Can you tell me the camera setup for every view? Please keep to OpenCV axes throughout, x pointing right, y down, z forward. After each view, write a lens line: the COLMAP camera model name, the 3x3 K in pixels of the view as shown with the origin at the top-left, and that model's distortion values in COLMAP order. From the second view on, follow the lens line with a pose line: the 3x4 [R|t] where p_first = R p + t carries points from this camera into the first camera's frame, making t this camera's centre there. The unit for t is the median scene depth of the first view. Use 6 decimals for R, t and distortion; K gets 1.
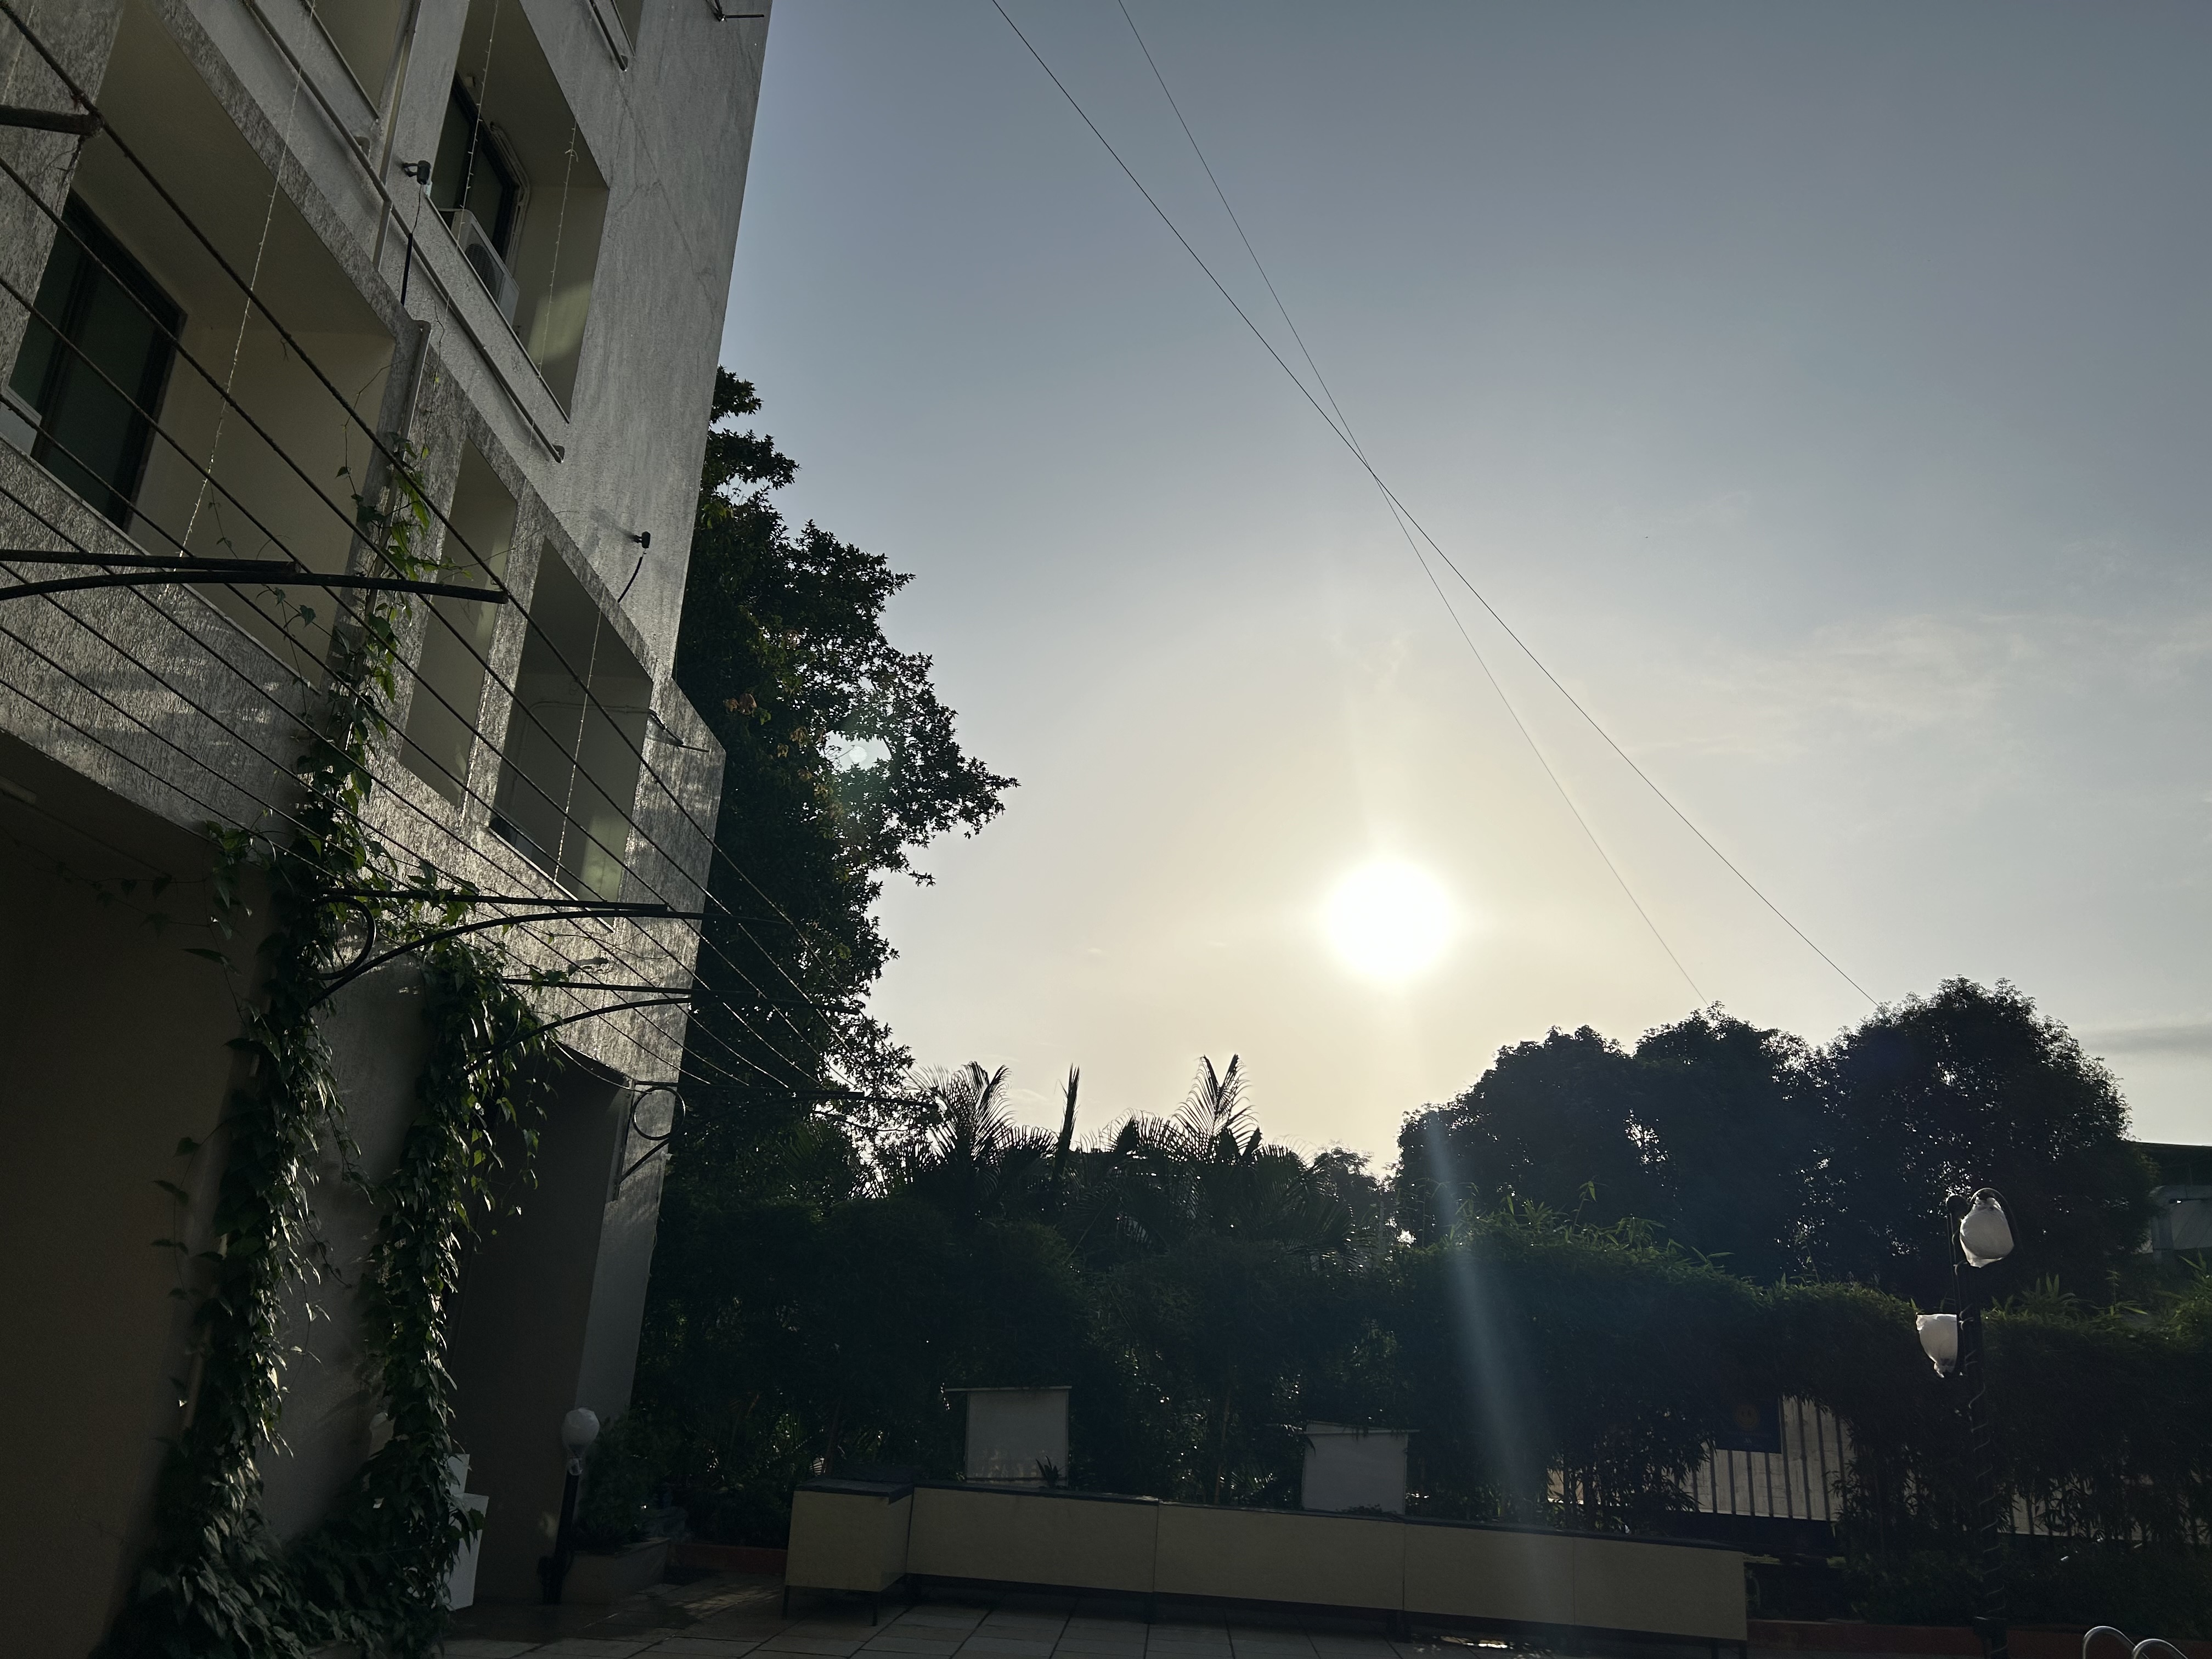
lens RADIAL K [[1660.4, 0, 1124.3], [0, 1660.4, 841.5], [0, 0, 1]] dist [0.062204, -0.066651]
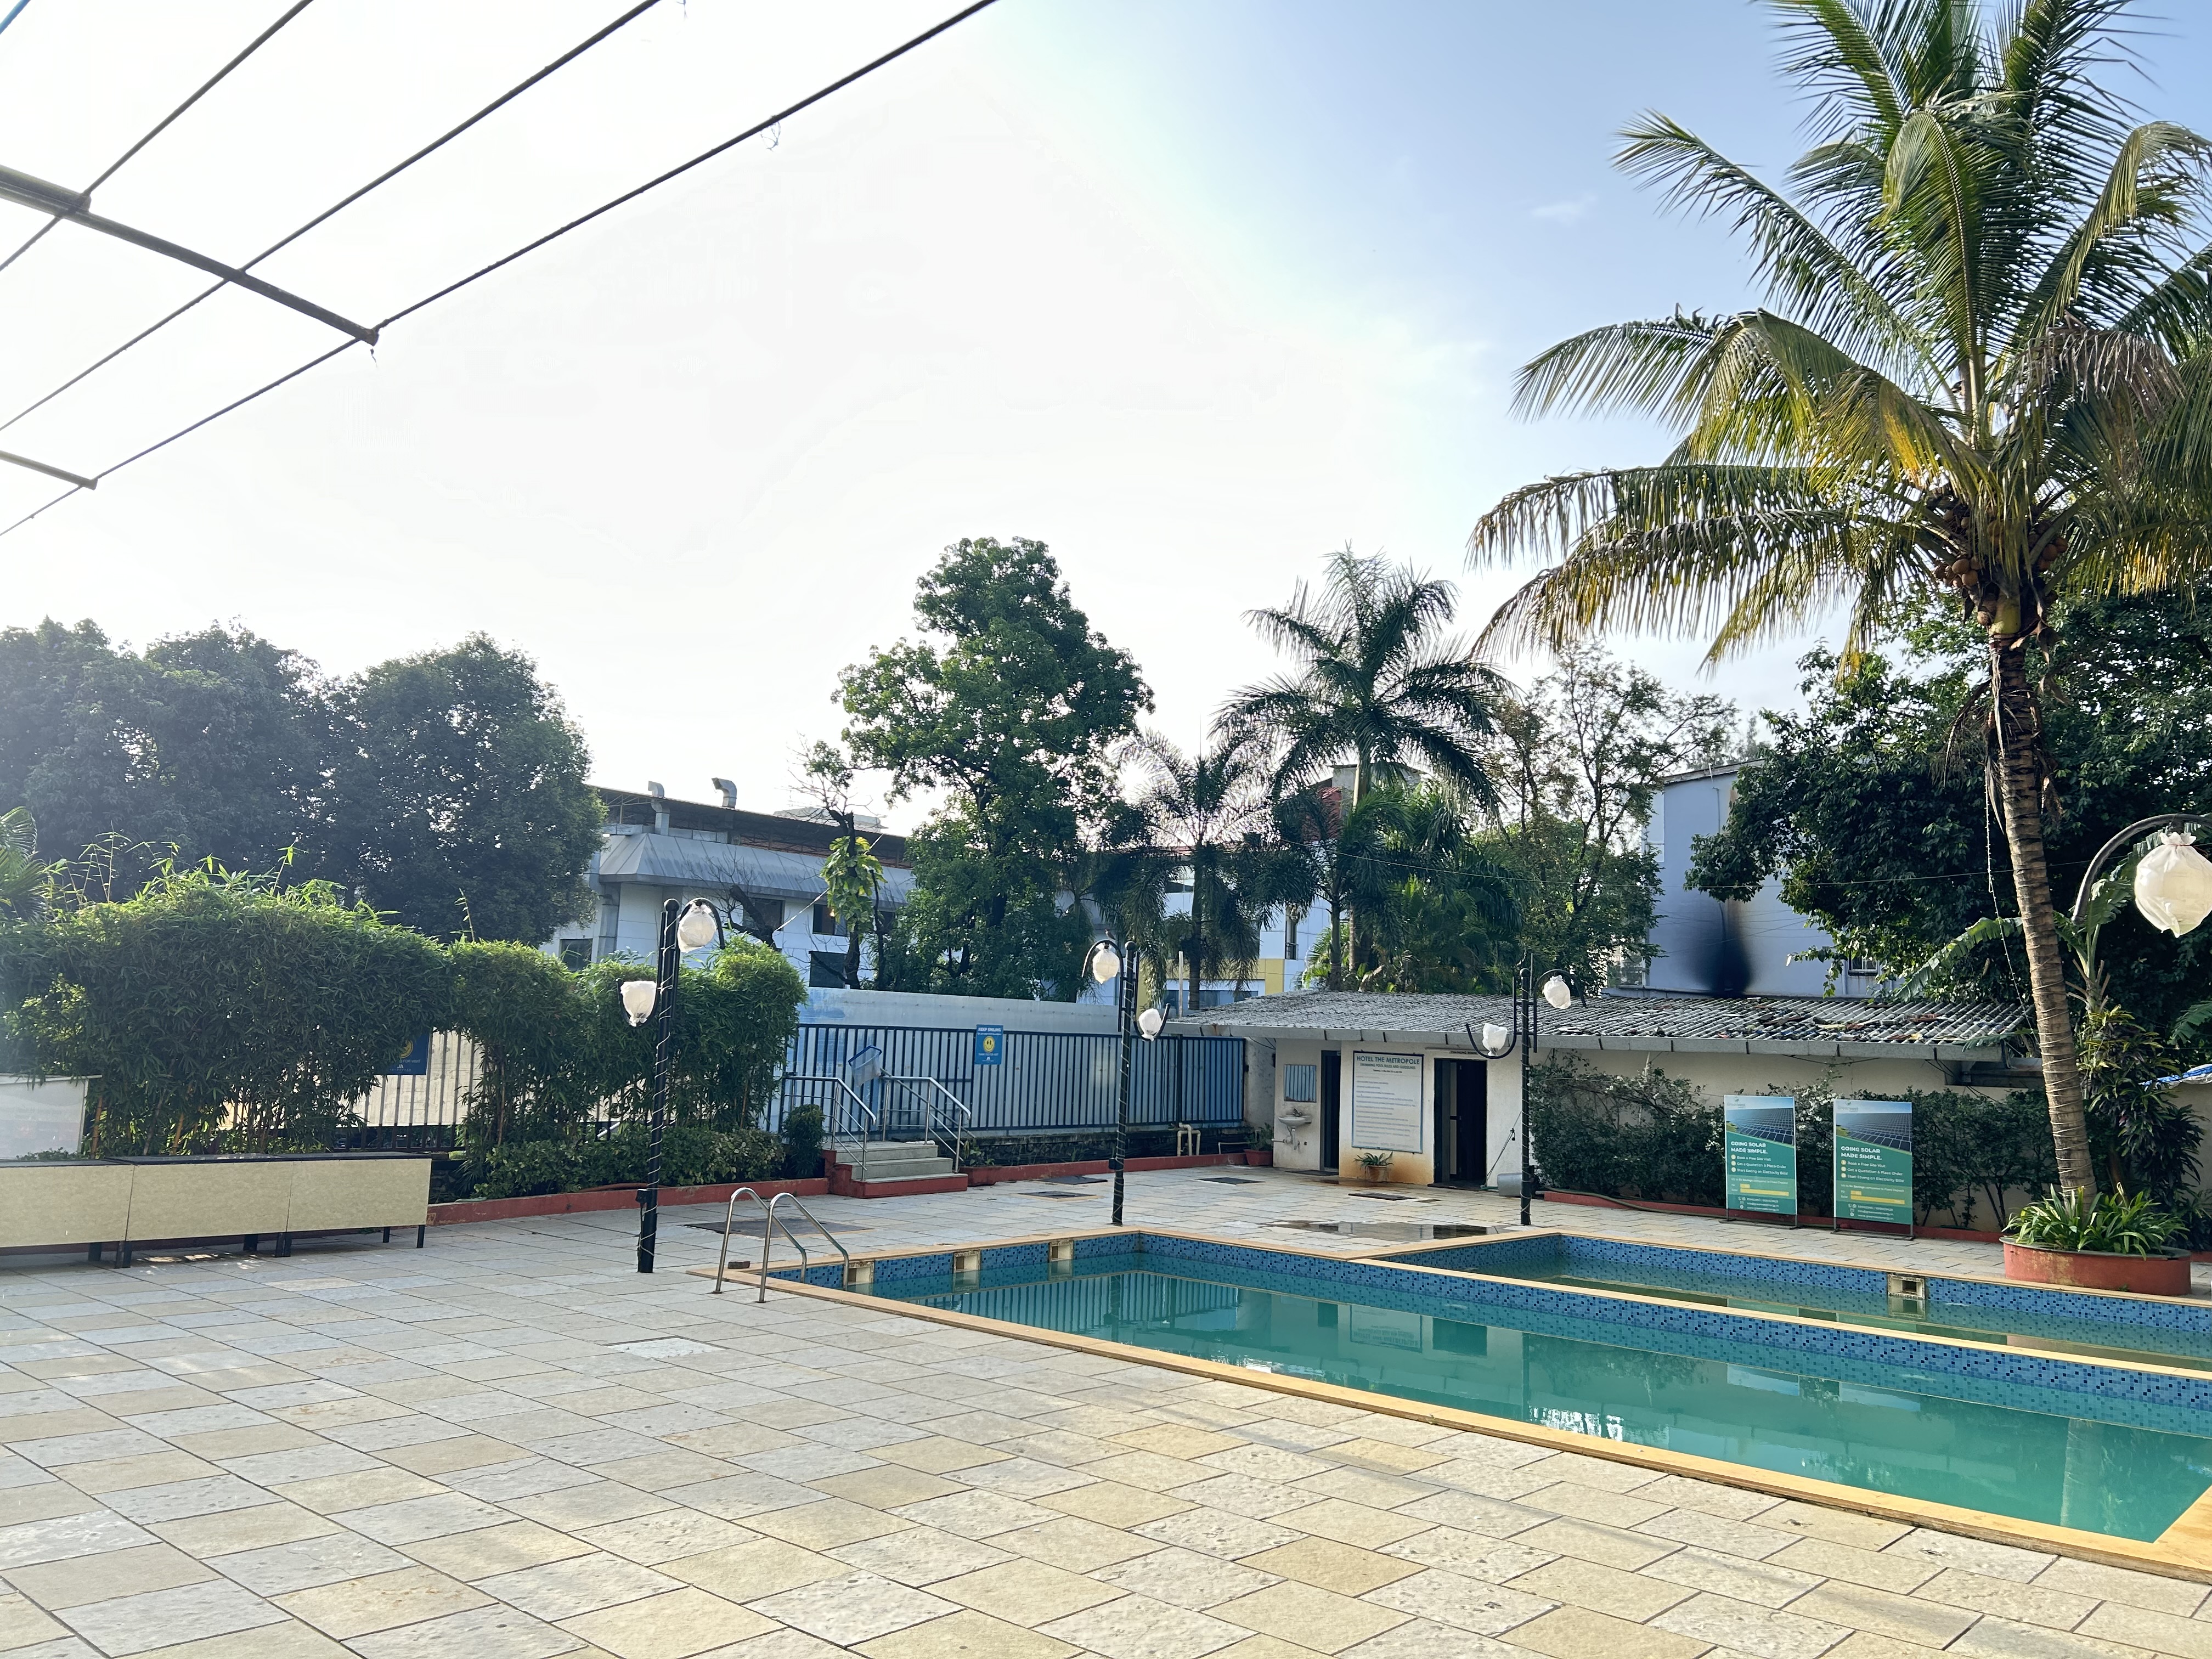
lens RADIAL K [[1660.4, 0, 1119.3], [0, 1660.4, 837.7], [0, 0, 1]] dist [0.062204, -0.066651]
pose [[0.633970, 0.055672, 0.771352, -0.229125], [-0.234416, 0.964315, 0.123067, -0.063540], [-0.736975, -0.258838, 0.624397, -0.070546]]
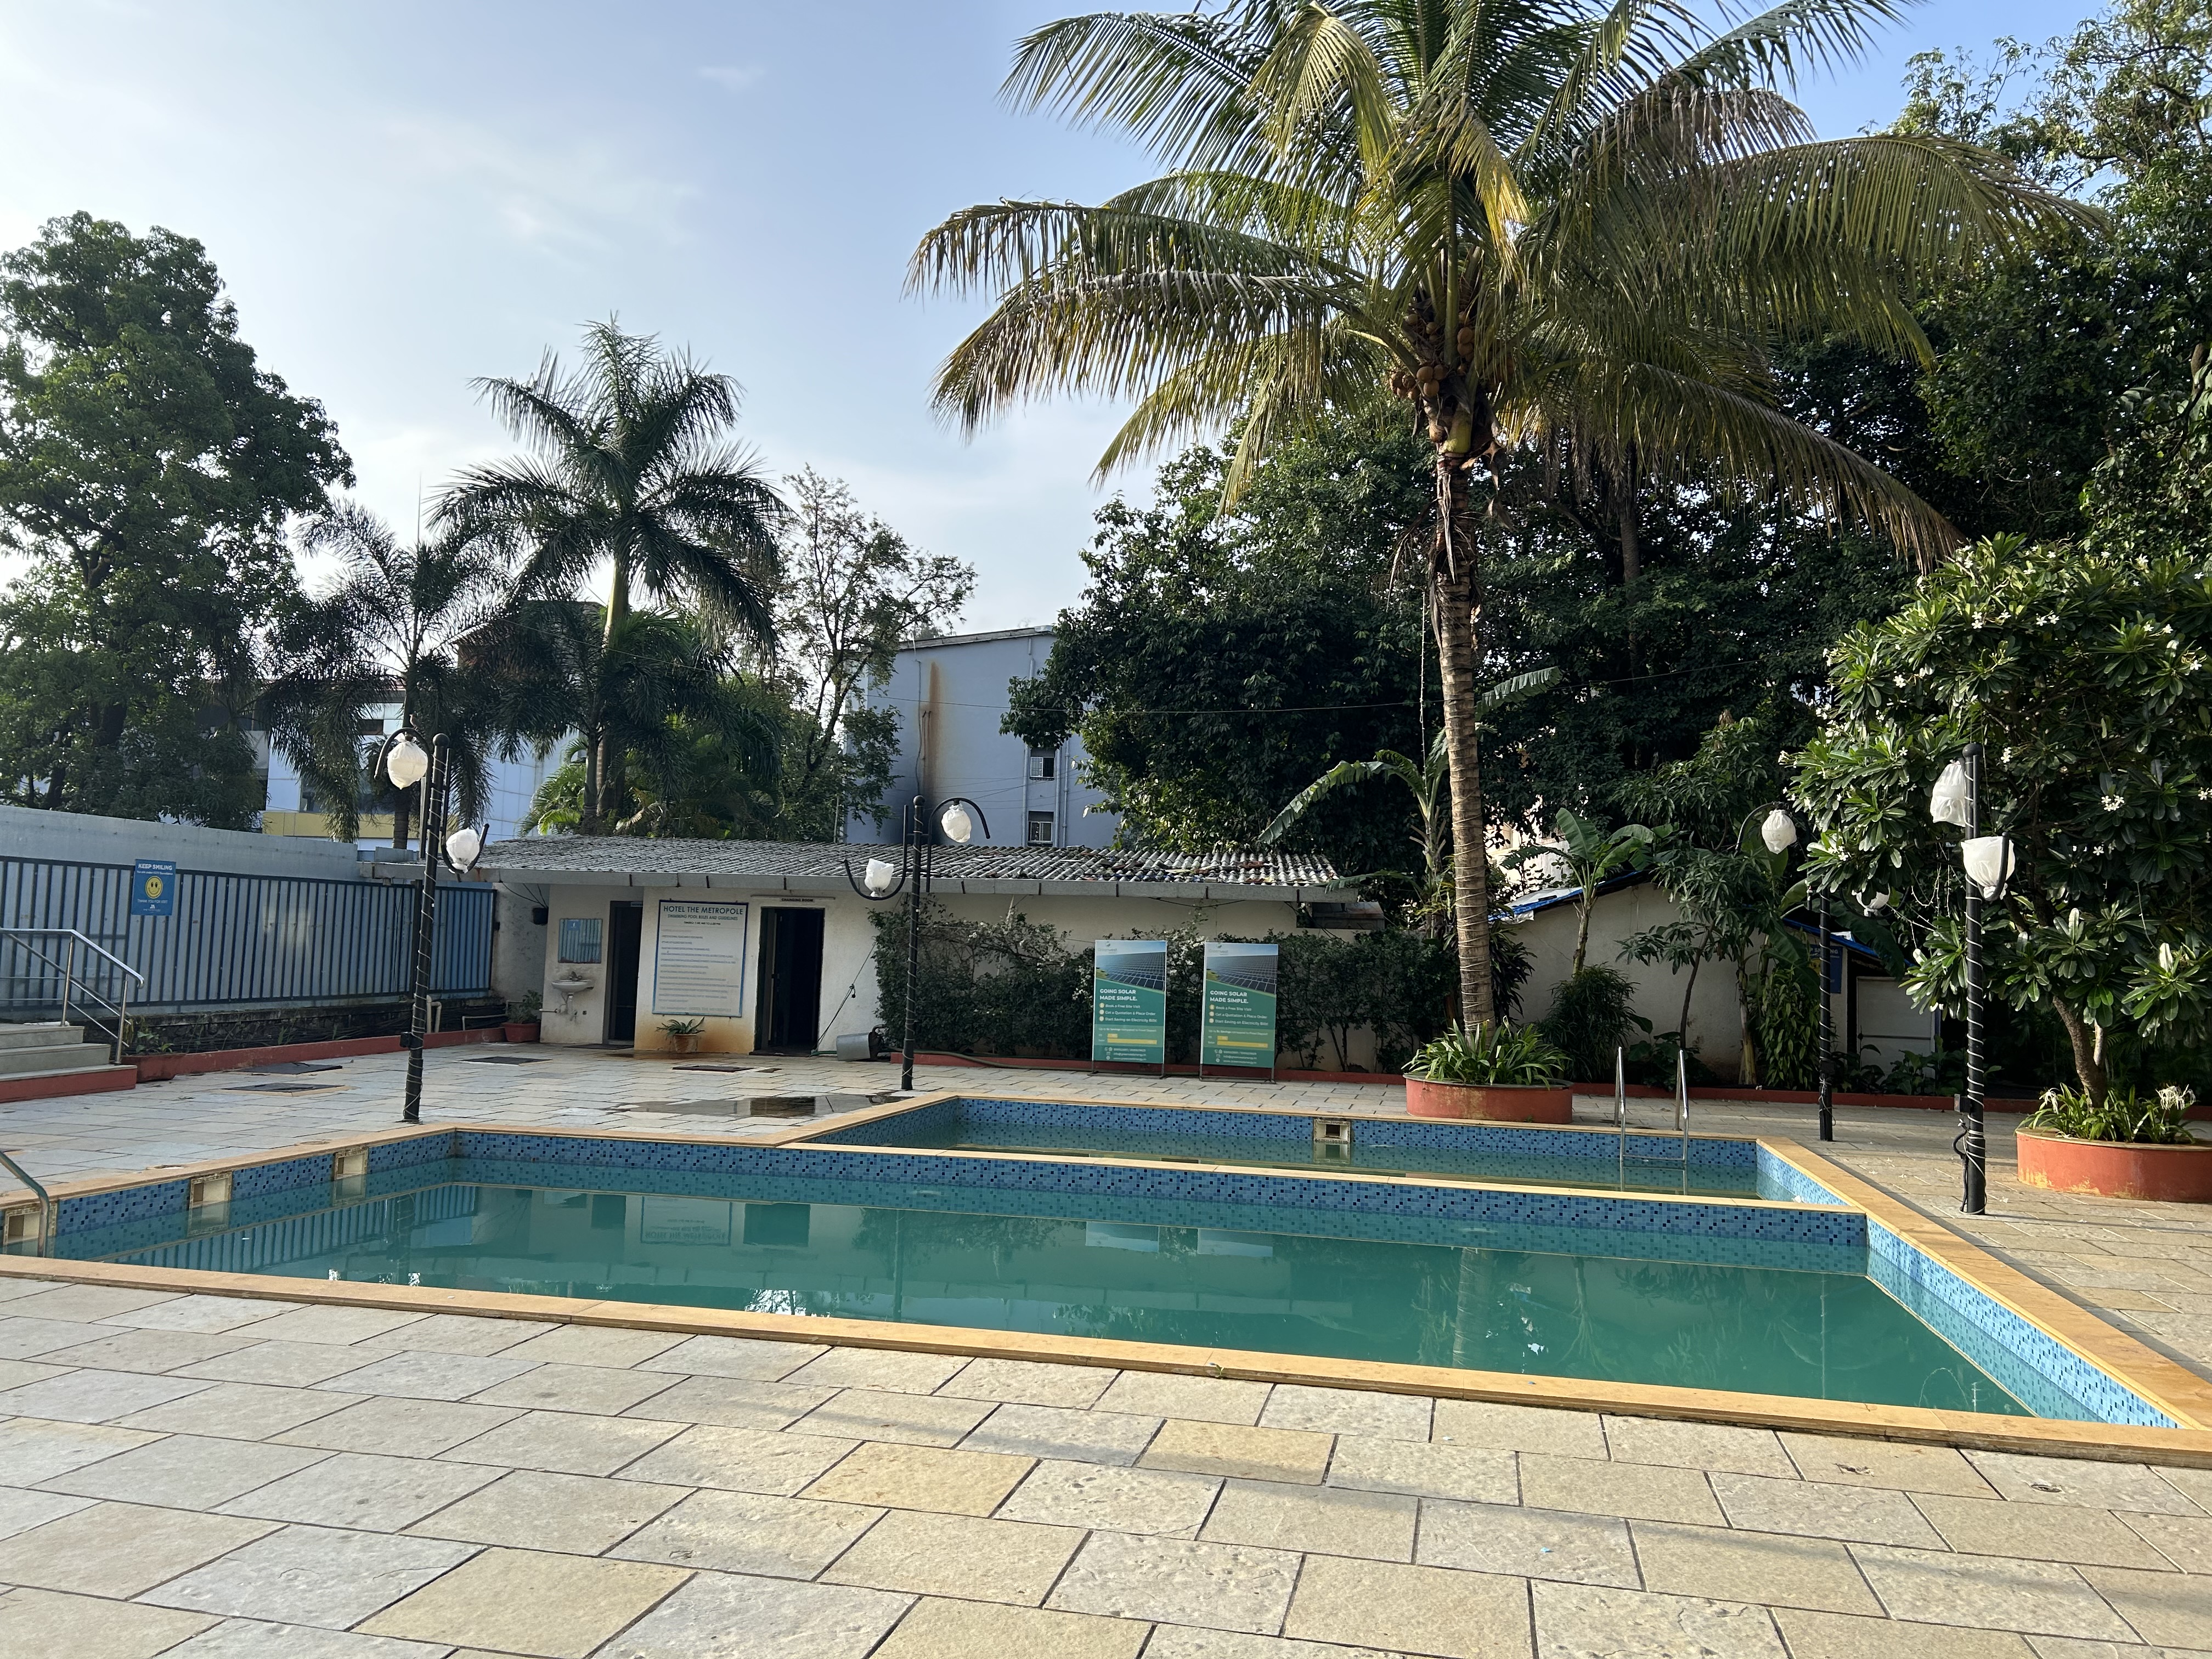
lens RADIAL K [[1660.4, 0, 1123.5], [0, 1660.4, 820.1], [0, 0, 1]] dist [0.062204, -0.066651]
pose [[0.177928, 0.019273, 0.983855, -0.078787], [-0.321085, 0.946225, 0.039532, 0.055814], [-0.930186, -0.322935, 0.174548, 0.170022]]
